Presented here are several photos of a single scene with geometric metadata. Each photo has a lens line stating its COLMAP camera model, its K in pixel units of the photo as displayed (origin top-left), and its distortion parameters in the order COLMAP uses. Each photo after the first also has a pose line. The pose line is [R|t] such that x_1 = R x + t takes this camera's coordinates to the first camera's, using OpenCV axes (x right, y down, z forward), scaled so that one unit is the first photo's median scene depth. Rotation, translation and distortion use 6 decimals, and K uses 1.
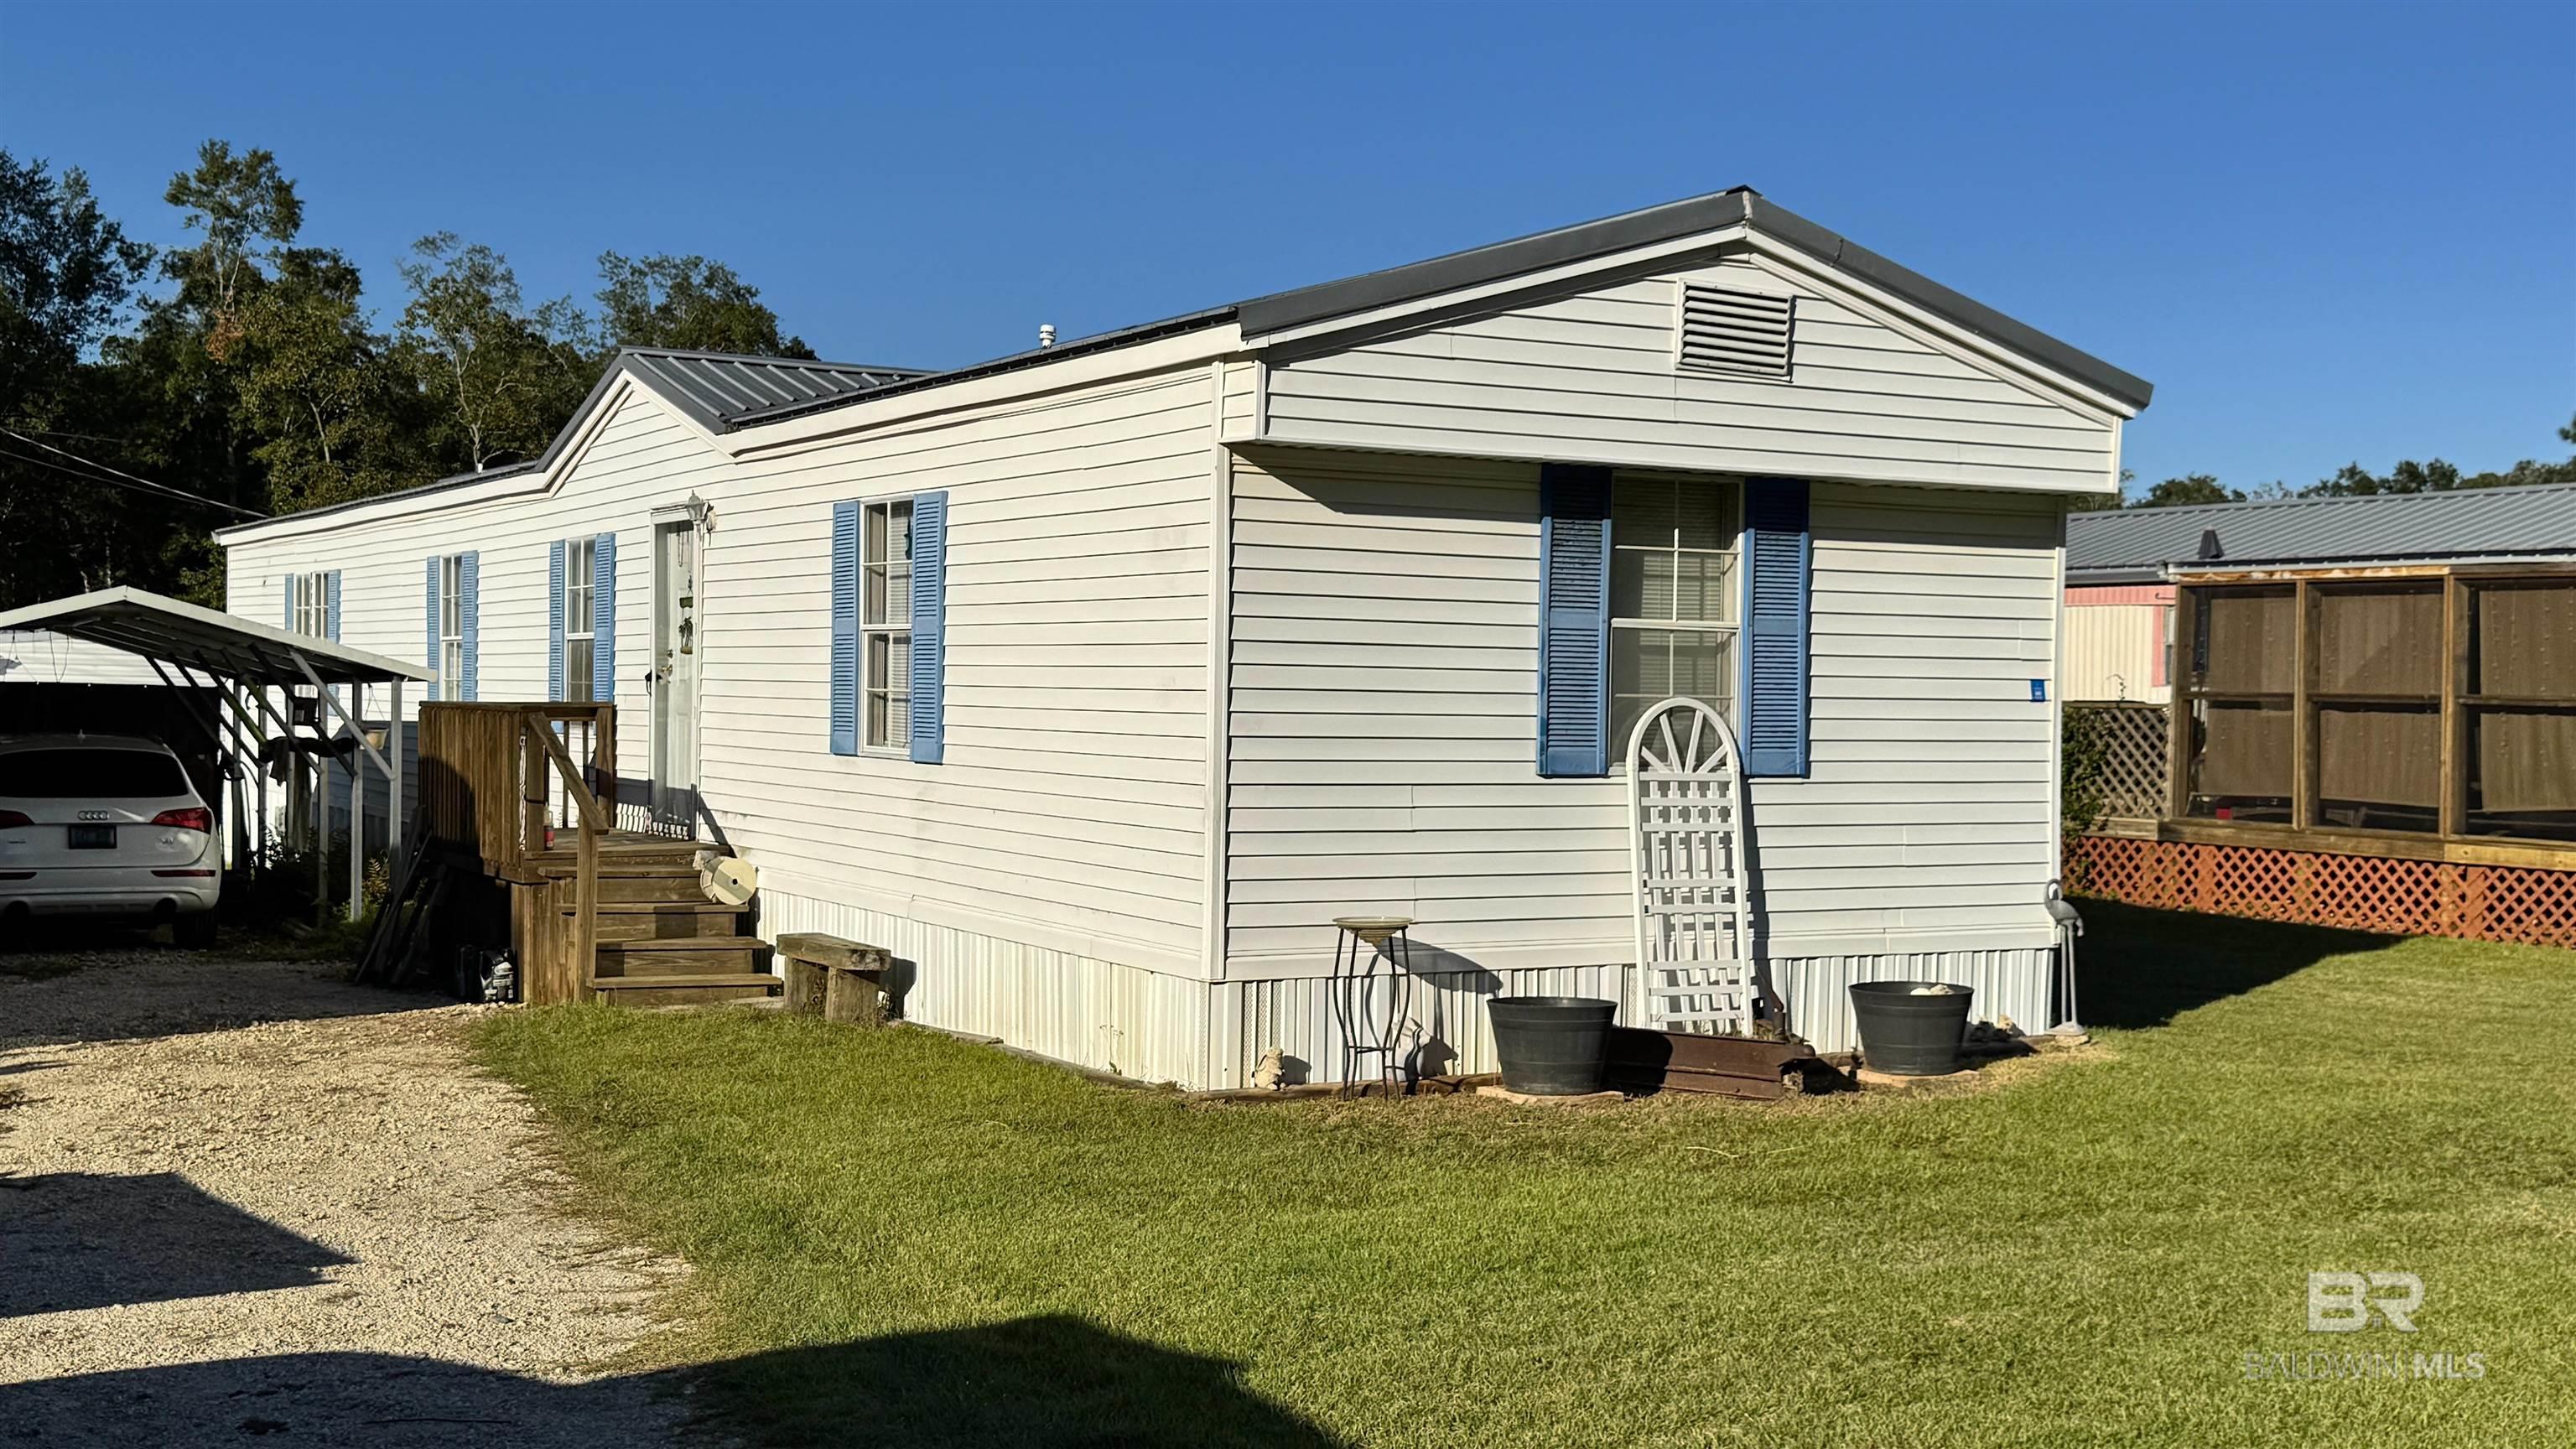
lens RADIAL K [[2852.6, 0, 1285.8], [0, 2852.6, 731.9], [0, 0, 1]] dist [0.184437, -0.469066]
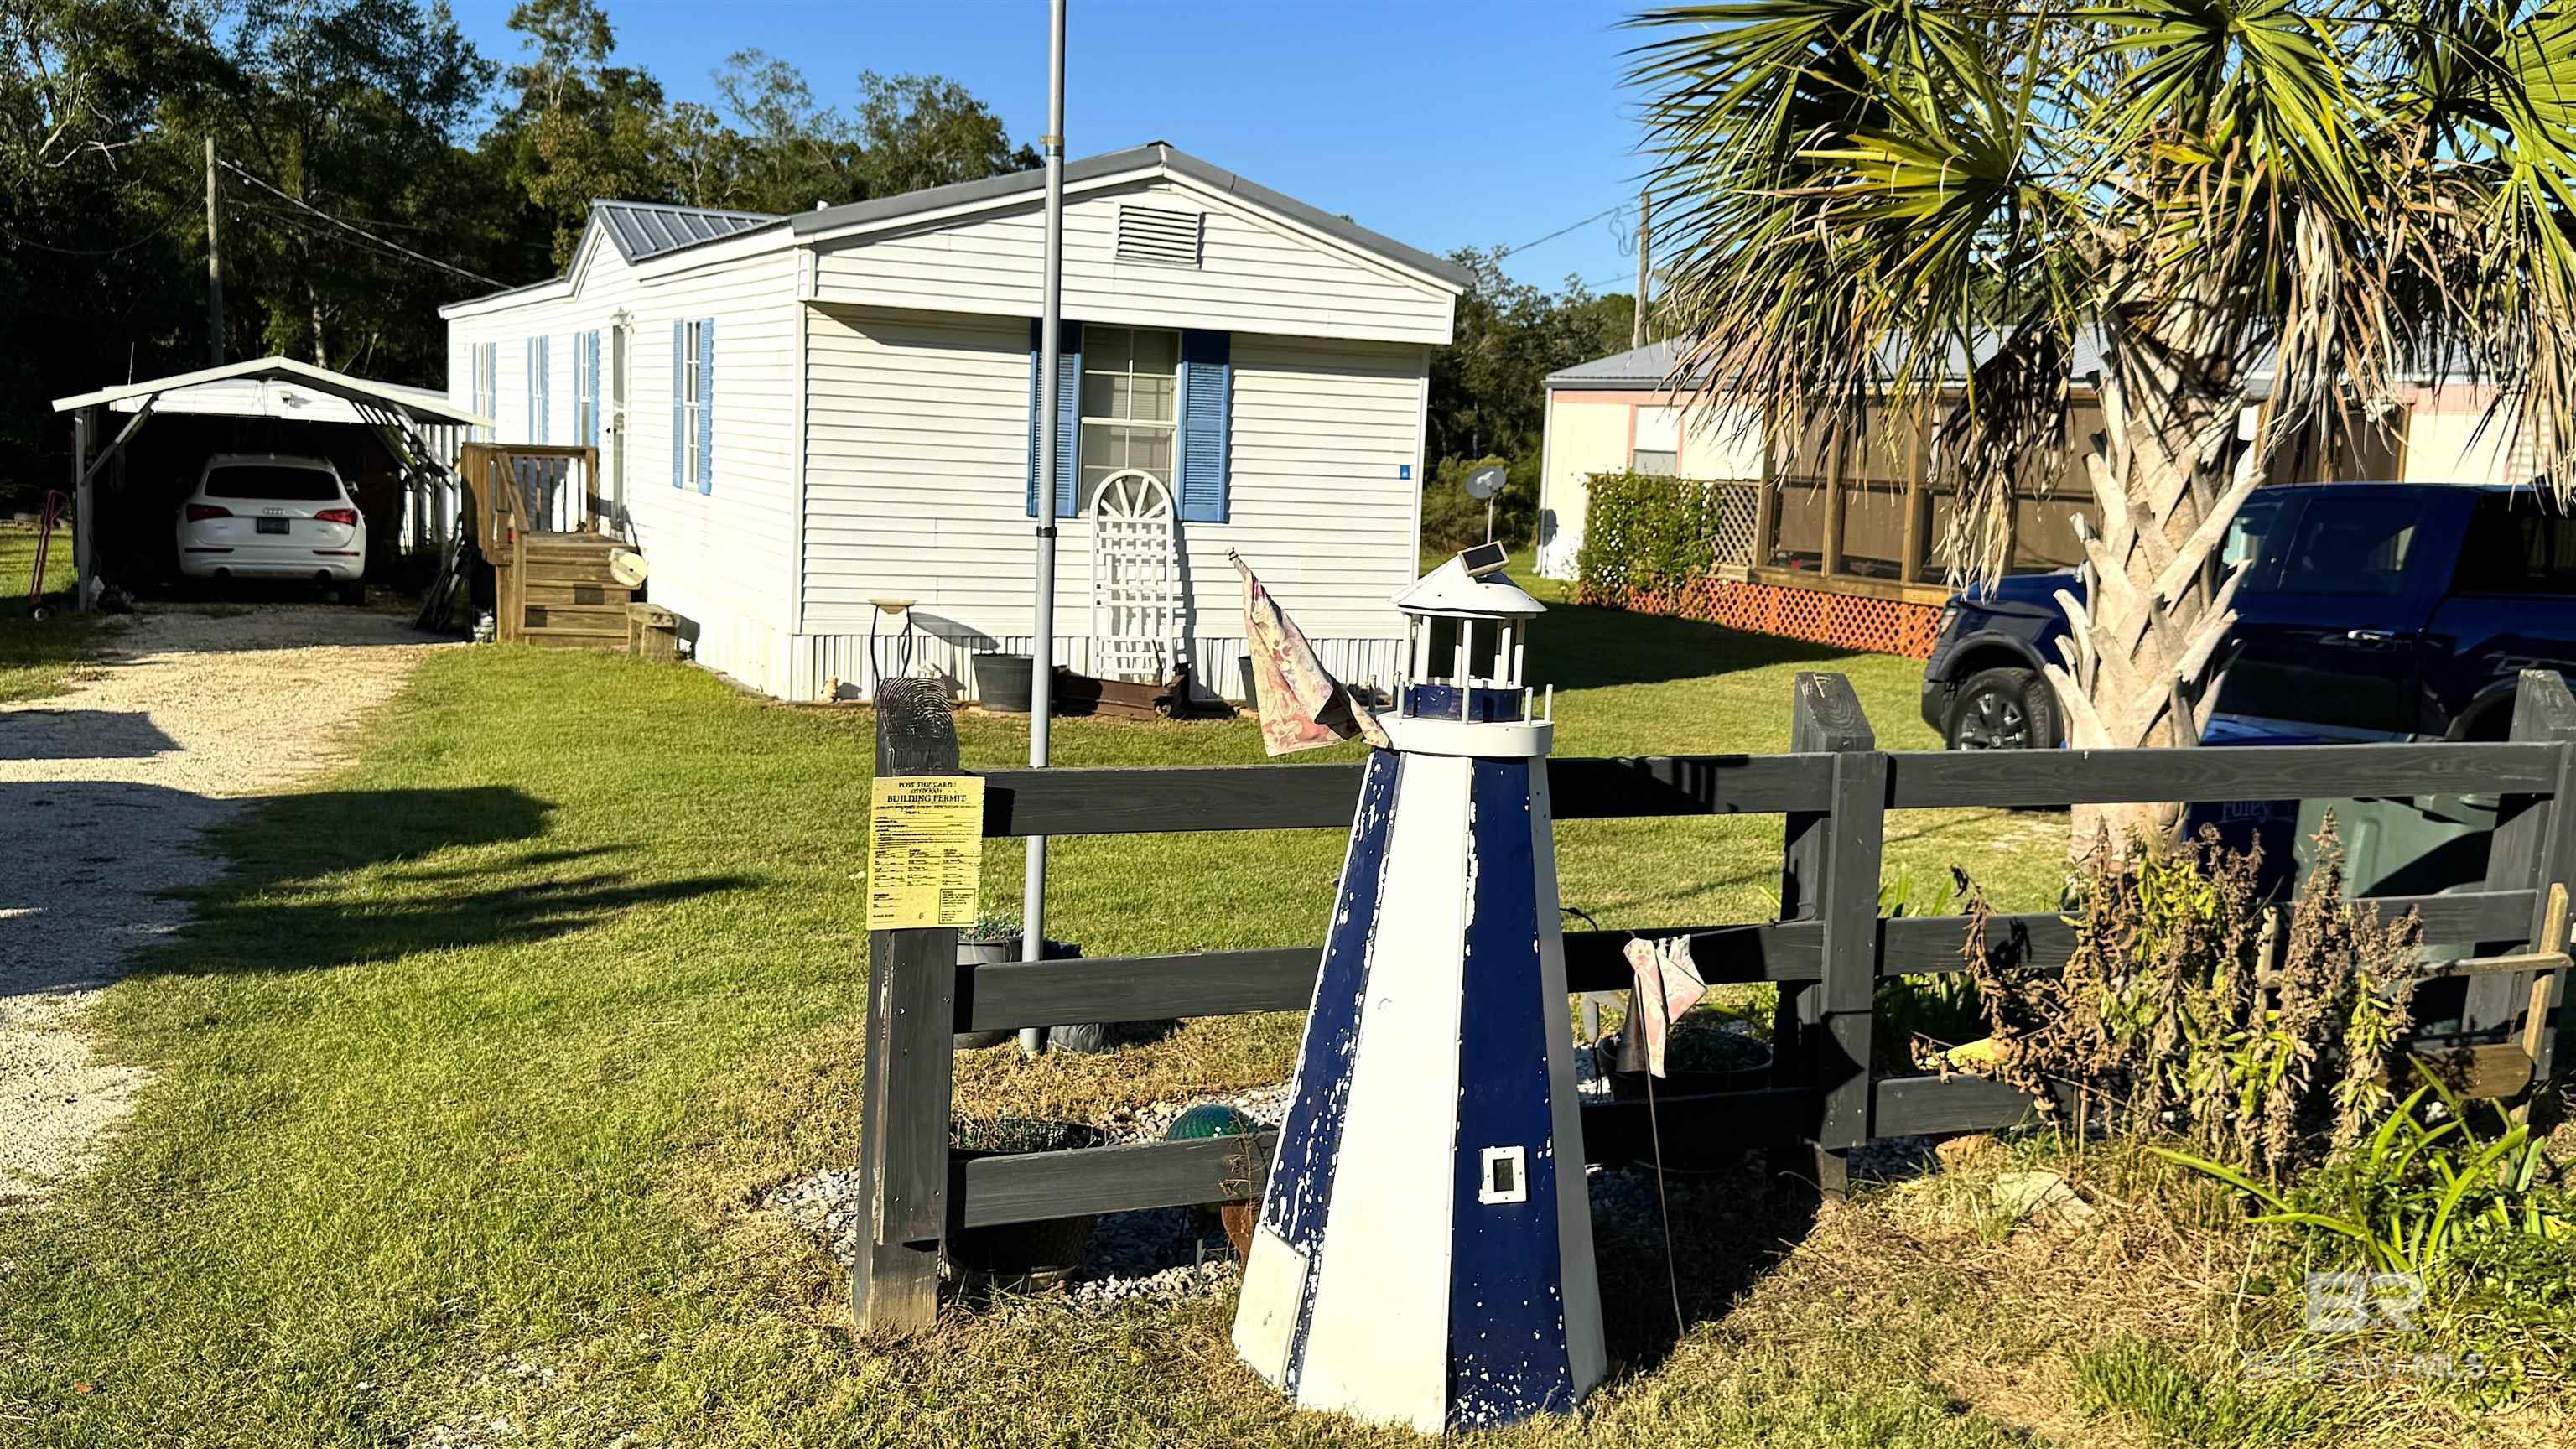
lens RADIAL K [[2413.3, 0, 1293.6], [0, 2413.3, 715.7], [0, 0, 1]] dist [0.177673, -0.459254]
pose [[0.995737, 0.039901, -0.083166, 0.302102], [-0.031679, 0.994688, 0.097935, -0.009256], [0.086632, -0.094883, 0.991712, -0.286467]]
